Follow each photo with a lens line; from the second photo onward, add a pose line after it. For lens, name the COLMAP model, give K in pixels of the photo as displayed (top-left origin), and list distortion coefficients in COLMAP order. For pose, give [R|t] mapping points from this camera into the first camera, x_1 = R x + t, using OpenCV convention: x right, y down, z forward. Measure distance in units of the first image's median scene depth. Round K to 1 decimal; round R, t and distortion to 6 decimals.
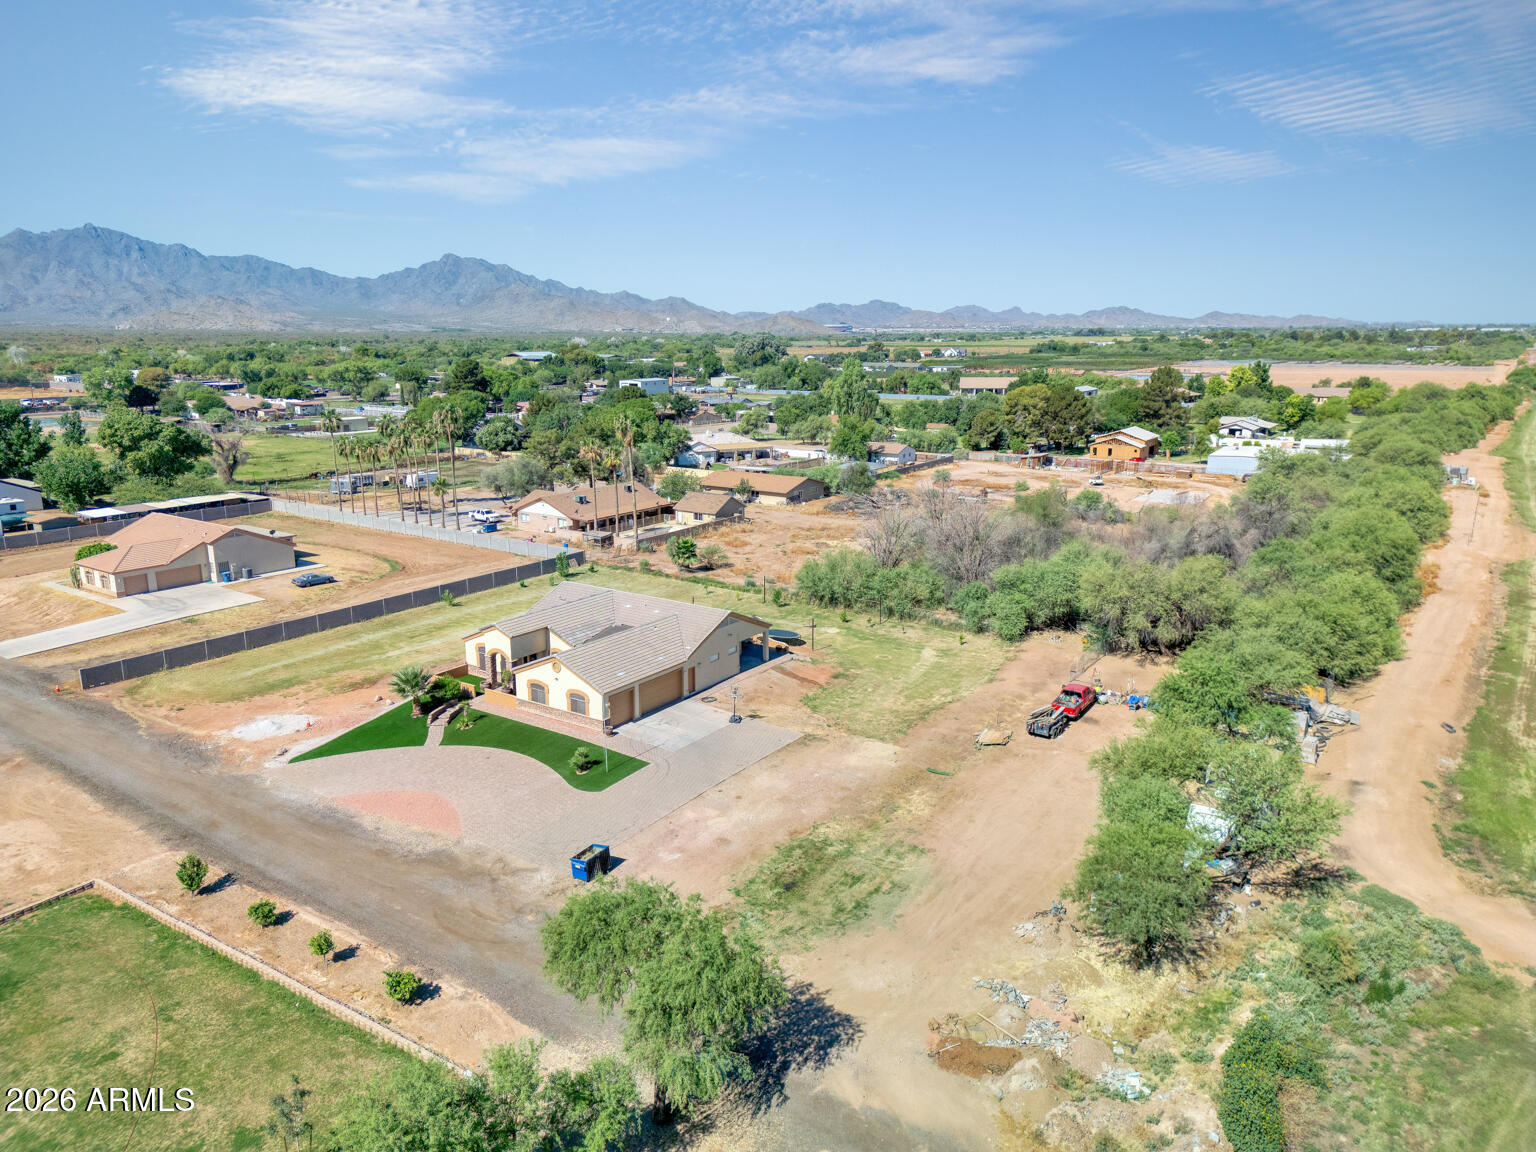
lens RADIAL K [[1066.4, 0, 769.4], [0, 1066.4, 585.4], [0, 0, 1]] dist [0.087255, -0.076411]
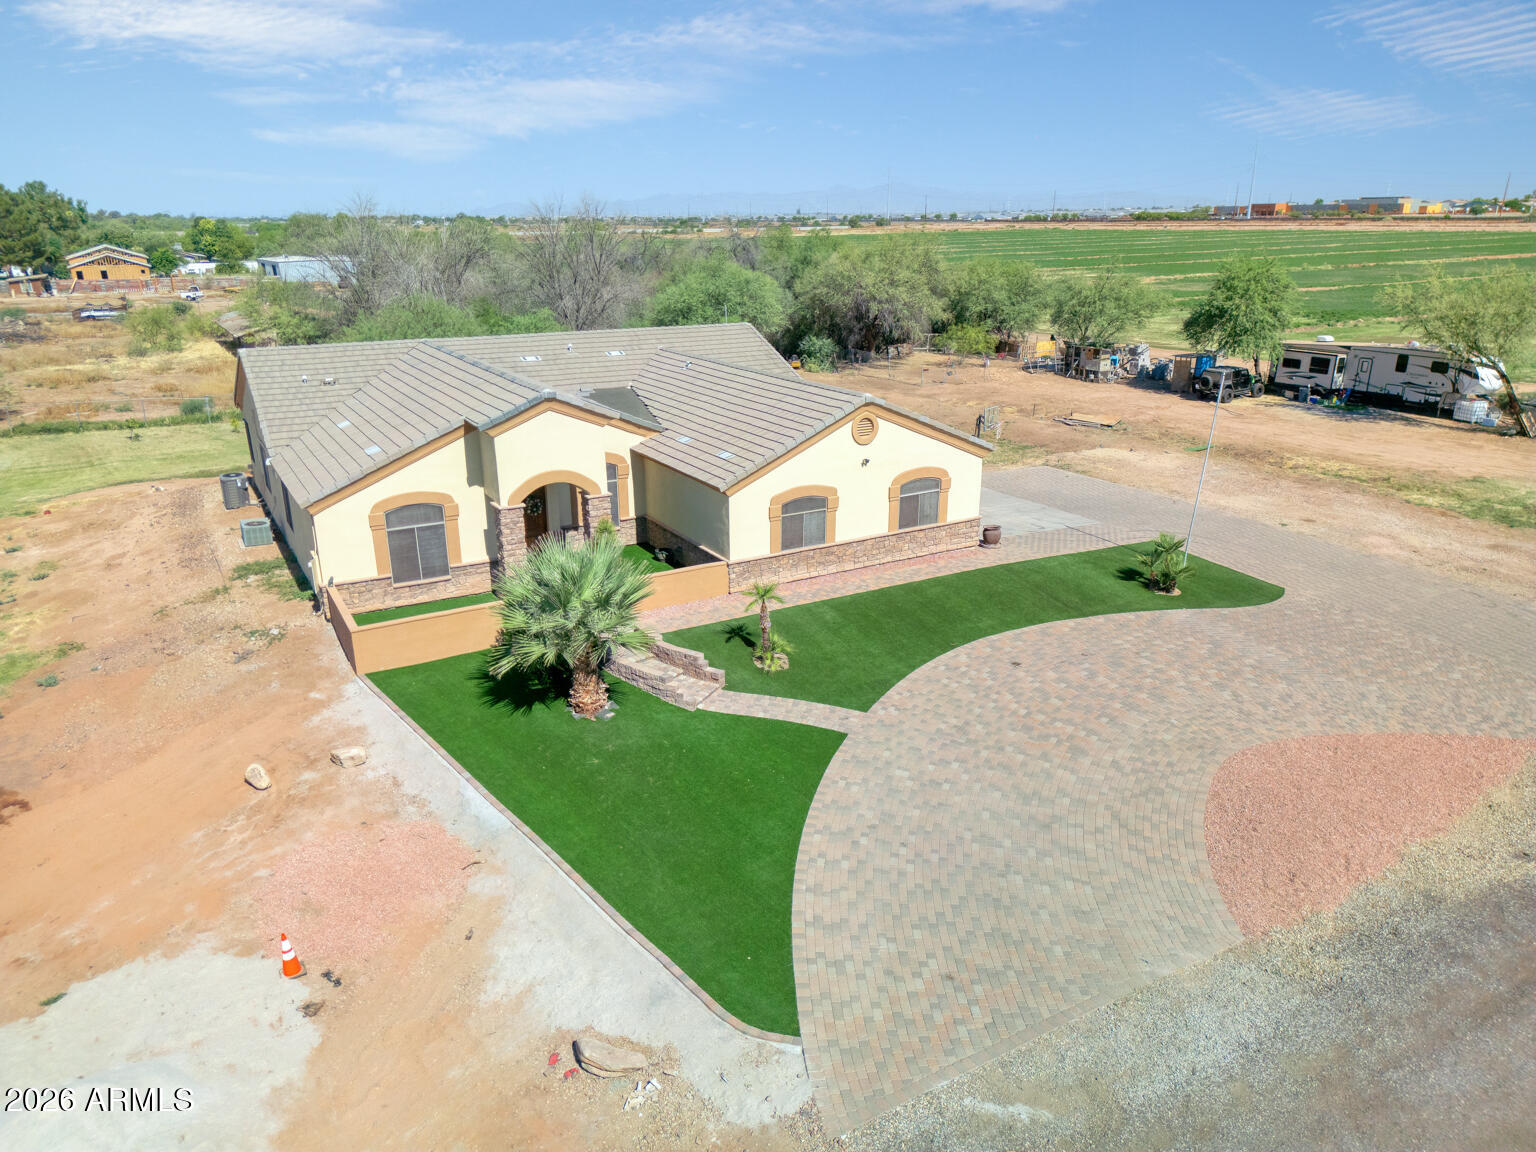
lens RADIAL K [[1063.2, 0, 768.0], [0, 1063.2, 576.0], [0, 0, 1]] dist [0.065052, -0.078507]
pose [[0.428681, -0.291476, 0.855146, -0.520285], [0.213639, 0.952387, 0.217524, 0.032304], [-0.877833, 0.089444, 0.470541, 0.790249]]
